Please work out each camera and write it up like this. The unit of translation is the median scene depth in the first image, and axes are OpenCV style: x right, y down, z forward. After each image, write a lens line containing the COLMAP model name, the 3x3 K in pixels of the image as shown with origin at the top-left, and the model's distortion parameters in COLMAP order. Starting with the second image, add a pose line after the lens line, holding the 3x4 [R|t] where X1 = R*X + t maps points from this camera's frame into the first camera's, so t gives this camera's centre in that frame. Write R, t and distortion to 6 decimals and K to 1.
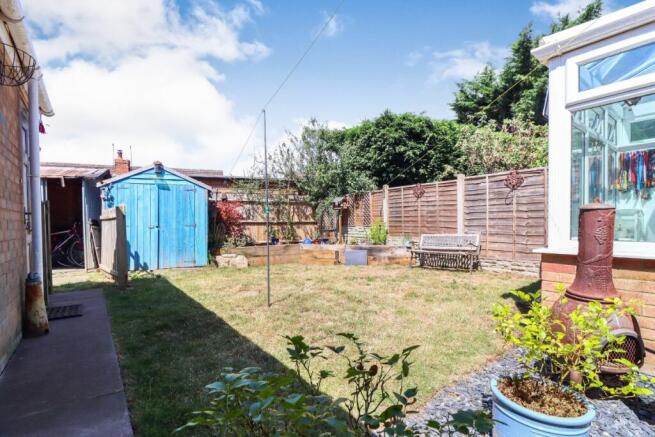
lens RADIAL K [[309.7, 0, 325.6], [0, 309.7, 219.1], [0, 0, 1]] dist [-0.000120, 0.000016]
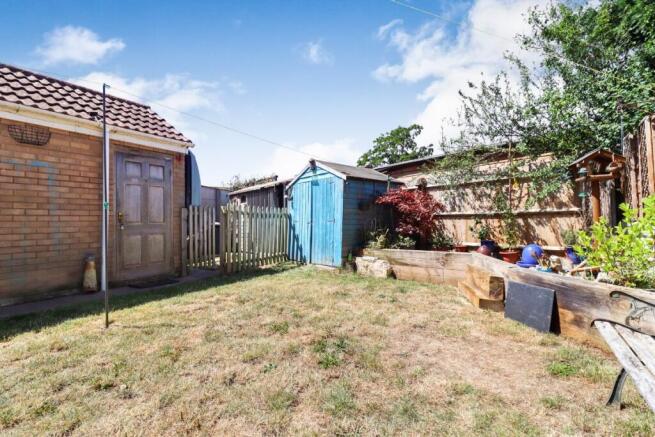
lens RADIAL K [[309.7, 0, 325.6], [0, 309.7, 219.1], [0, 0, 1]] dist [-0.000120, 0.000016]
pose [[0.333110, -0.001022, -0.942888, 0.352941], [0.030937, 0.999473, 0.009846, 0.004323], [0.942380, -0.032450, 0.332966, 0.555257]]
